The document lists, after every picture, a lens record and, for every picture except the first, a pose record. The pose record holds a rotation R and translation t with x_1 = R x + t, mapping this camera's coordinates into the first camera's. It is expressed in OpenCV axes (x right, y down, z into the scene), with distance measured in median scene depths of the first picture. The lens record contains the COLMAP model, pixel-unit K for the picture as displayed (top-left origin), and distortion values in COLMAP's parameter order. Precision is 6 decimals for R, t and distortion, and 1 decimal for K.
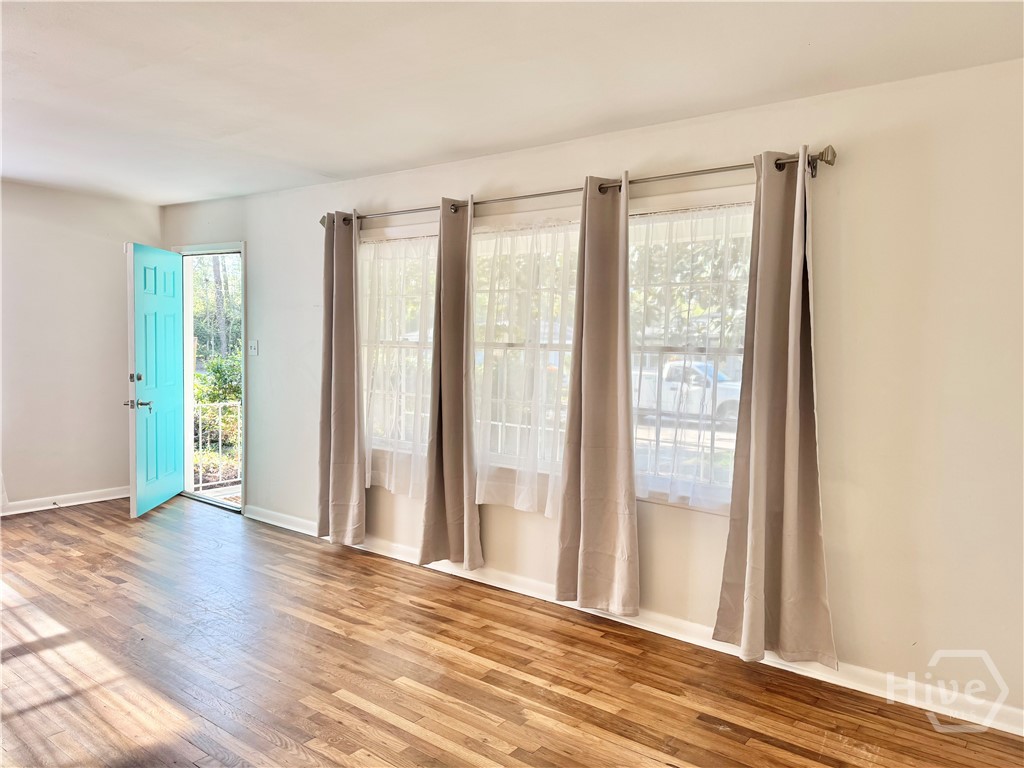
lens RADIAL K [[719.2, 0, 512.0], [0, 719.2, 384.0], [0, 0, 1]] dist [0.014555, -0.003754]
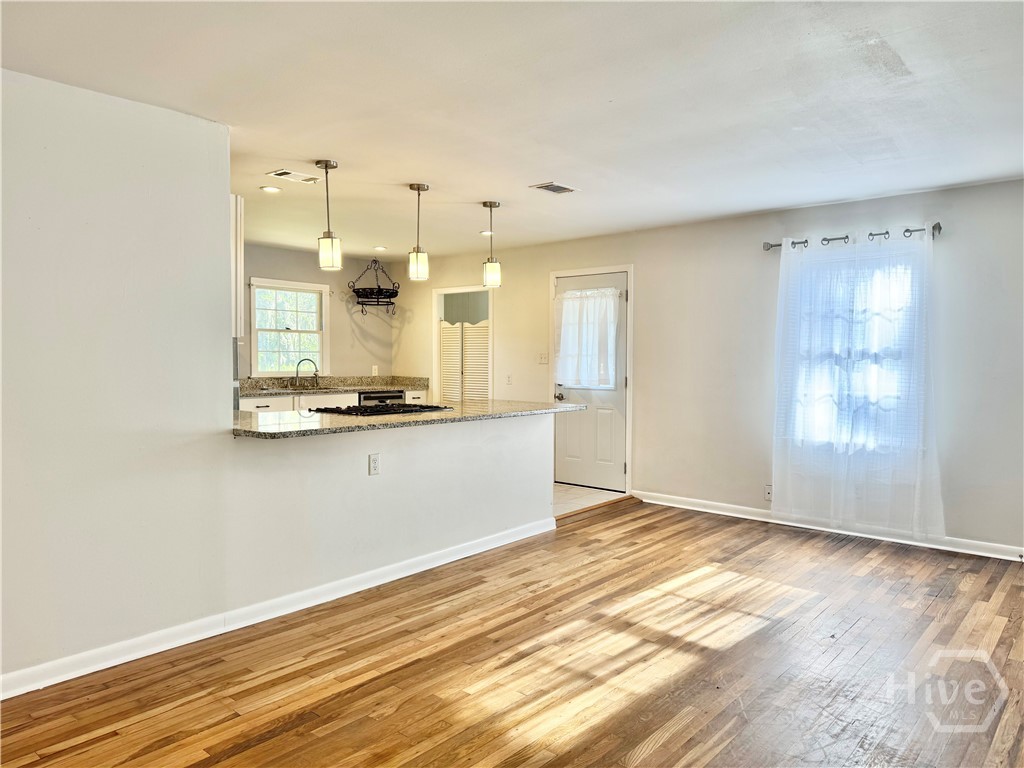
lens RADIAL K [[715.3, 0, 512.0], [0, 715.3, 384.0], [0, 0, 1]] dist [0.077710, -0.083116]
pose [[-0.054536, 0.028098, -0.998116, 0.381786], [-0.062872, 0.997524, 0.031516, -0.035700], [0.996530, 0.064472, -0.052634, 0.732766]]
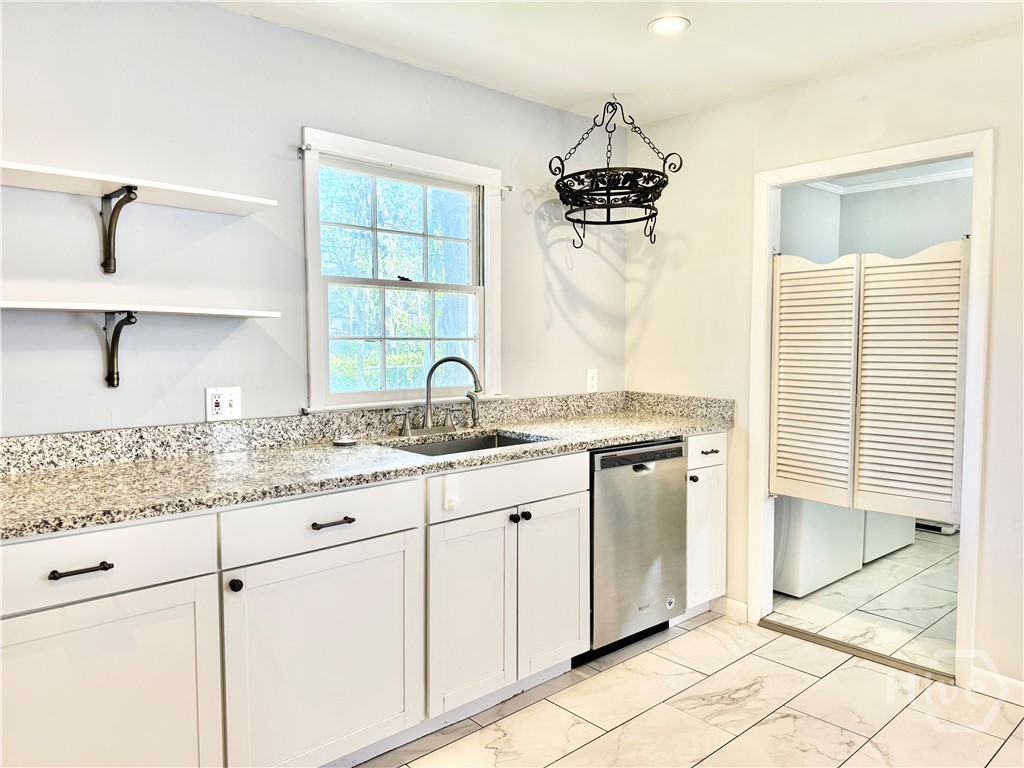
lens RADIAL K [[719.2, 0, 512.0], [0, 719.2, 384.0], [0, 0, 1]] dist [0.014555, -0.003754]
pose [[-0.179573, 0.052791, -0.982327, -1.003614], [-0.059190, 0.996170, 0.064355, -0.030627], [0.981962, 0.069700, -0.175761, 0.191577]]
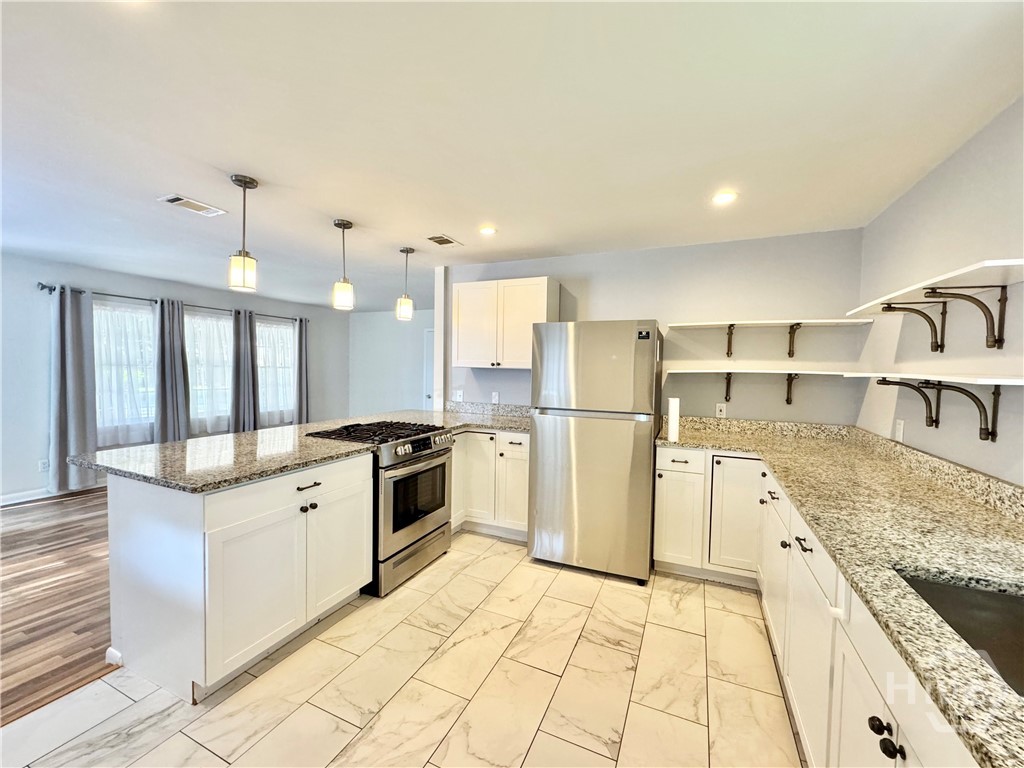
lens RADIAL K [[415.5, 0, 512.0], [0, 415.5, 384.0], [0, 0, 1]] dist [-0.001594, -0.000110]
pose [[-0.223829, -0.061626, 0.972678, -1.900047], [0.028020, 0.997180, 0.069627, -0.074852], [-0.974226, 0.042839, -0.221471, 0.342575]]
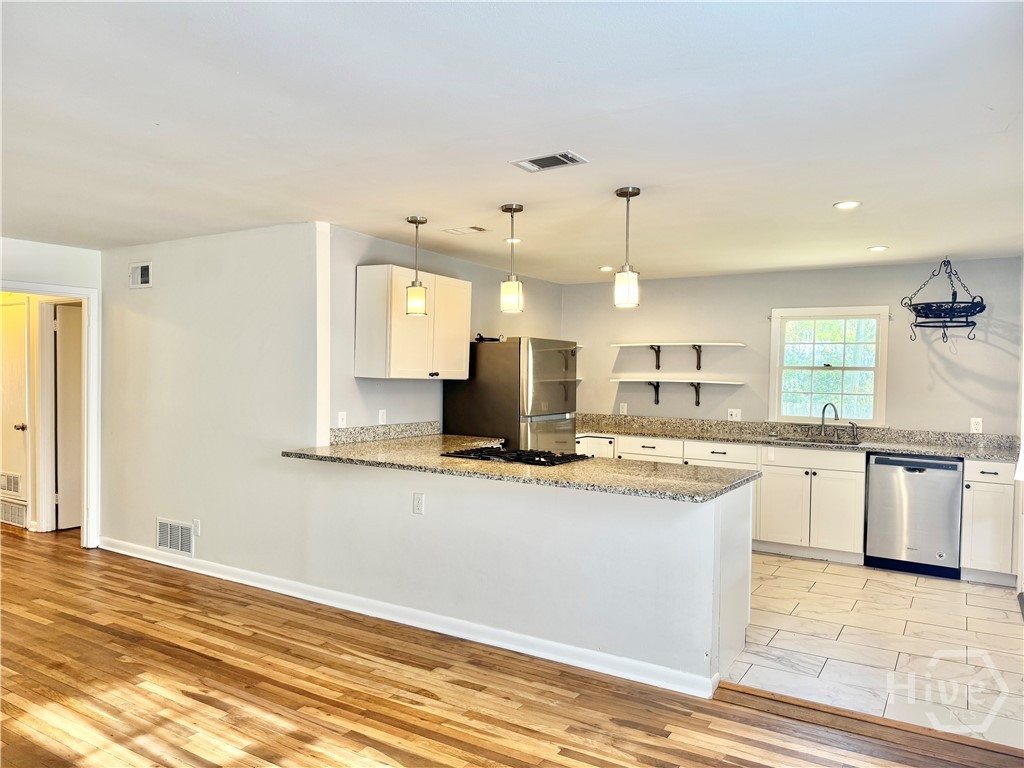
lens RADIAL K [[719.2, 0, 512.0], [0, 719.2, 384.0], [0, 0, 1]] dist [0.014555, -0.003754]
pose [[-0.994738, -0.025805, -0.099153, -0.854367], [-0.032819, 0.997023, 0.069766, -0.150658], [0.097058, 0.072653, -0.992623, 1.681548]]
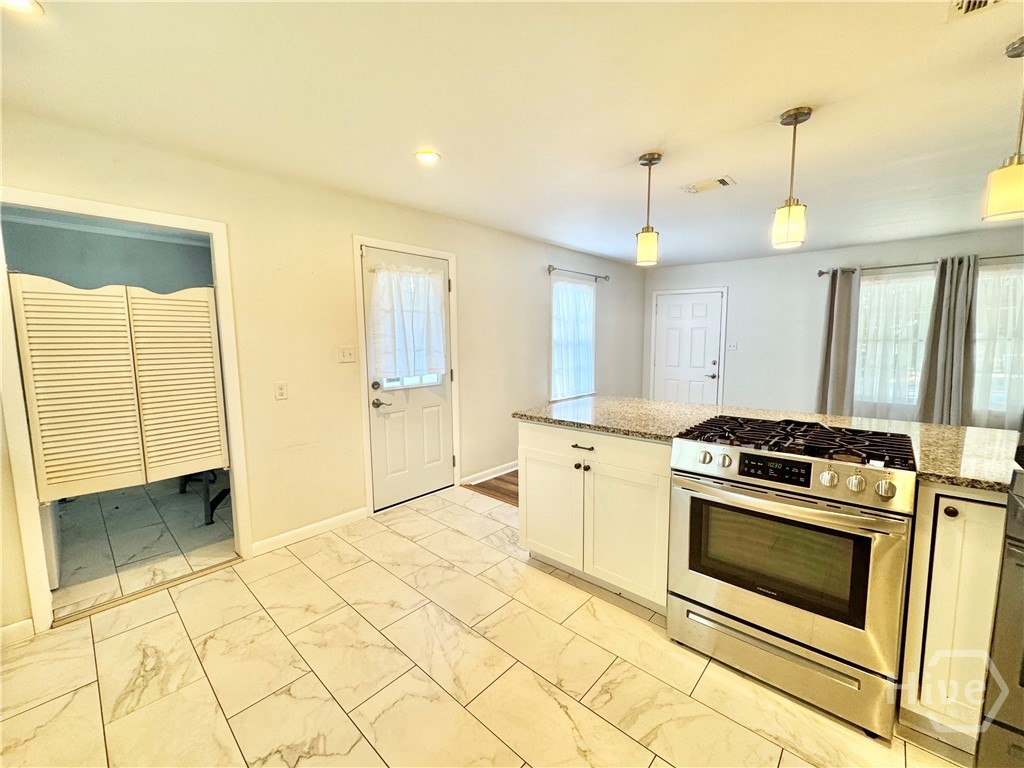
lens RADIAL K [[415.5, 0, 512.0], [0, 415.5, 384.0], [0, 0, 1]] dist [-0.001594, -0.000110]
pose [[0.995376, -0.015256, -0.094834, -1.303004], [0.019696, 0.998745, 0.046054, -0.022154], [0.094012, -0.047709, 0.994427, -0.141528]]
